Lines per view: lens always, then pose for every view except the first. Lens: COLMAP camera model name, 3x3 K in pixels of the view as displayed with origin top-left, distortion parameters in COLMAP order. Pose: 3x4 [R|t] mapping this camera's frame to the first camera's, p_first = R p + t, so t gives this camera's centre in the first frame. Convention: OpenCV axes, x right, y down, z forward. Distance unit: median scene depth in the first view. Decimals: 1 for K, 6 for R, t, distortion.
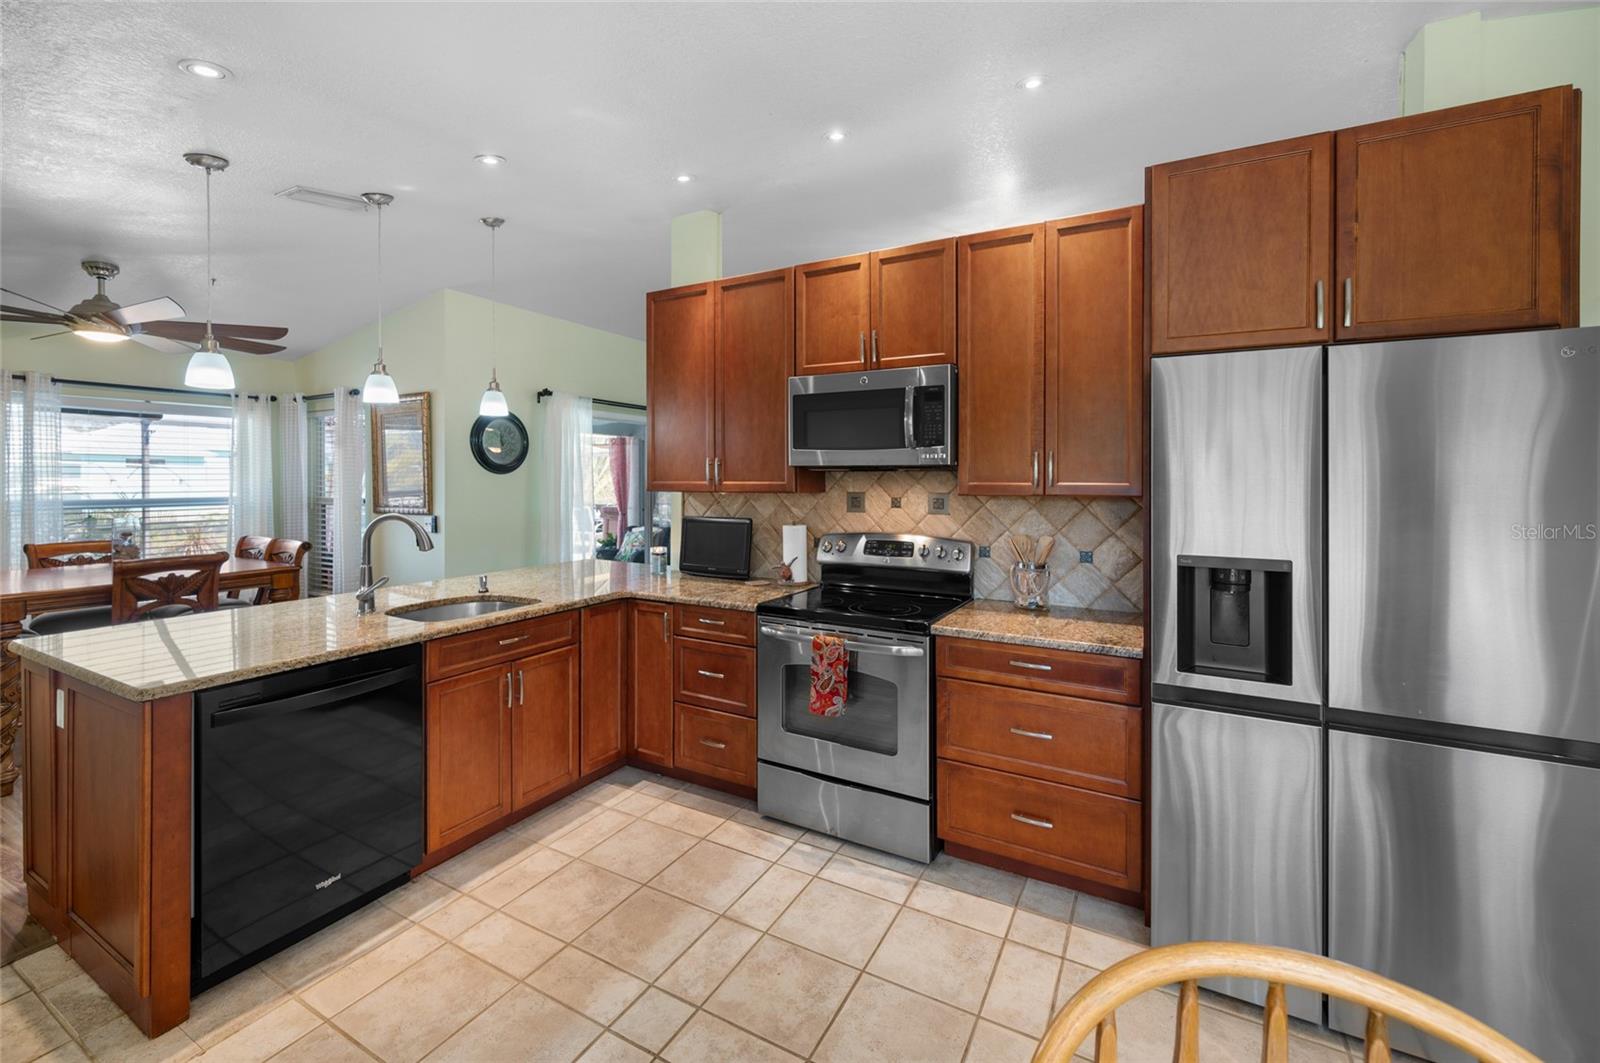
lens RADIAL K [[651.7, 0, 814.5], [0, 651.7, 482.0], [0, 0, 1]] dist [0.002071, -0.000017]
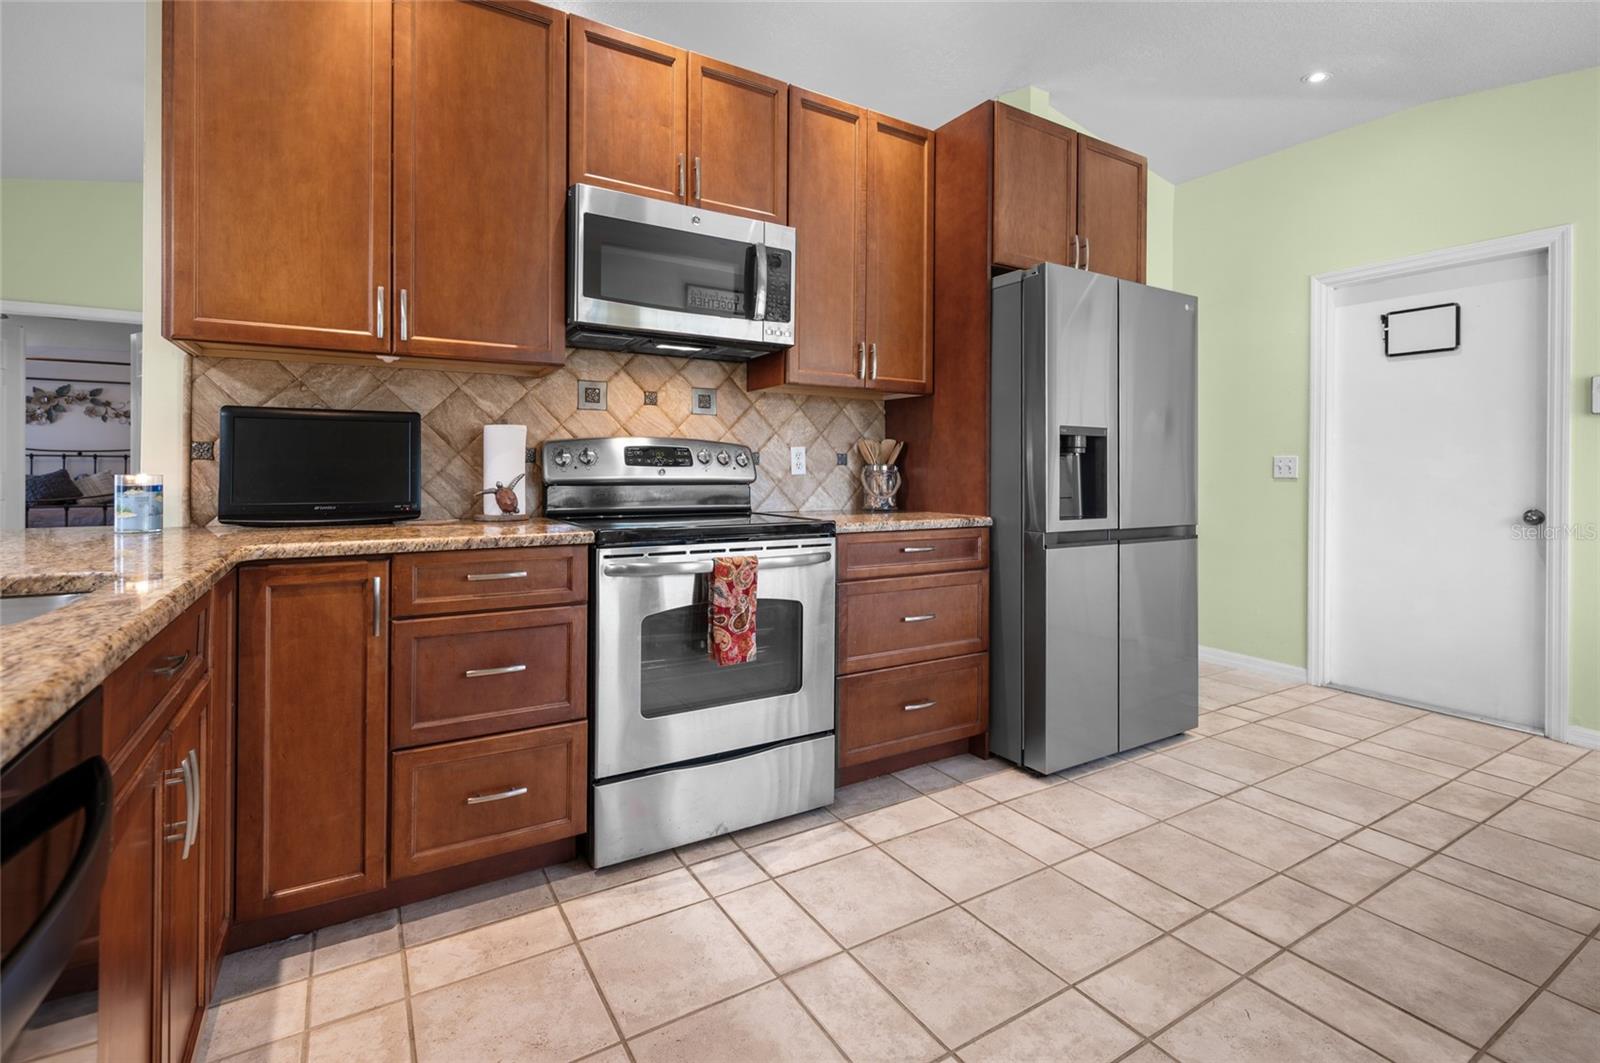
lens RADIAL K [[732.6, 0, 802.4], [0, 732.6, 463.5], [0, 0, 1]] dist [0.004242, 0.000020]
pose [[0.505981, 0.005048, 0.862530, -0.624592], [-0.000232, 0.999984, -0.005716, 0.135666], [-0.862545, 0.002692, 0.505974, 0.508175]]
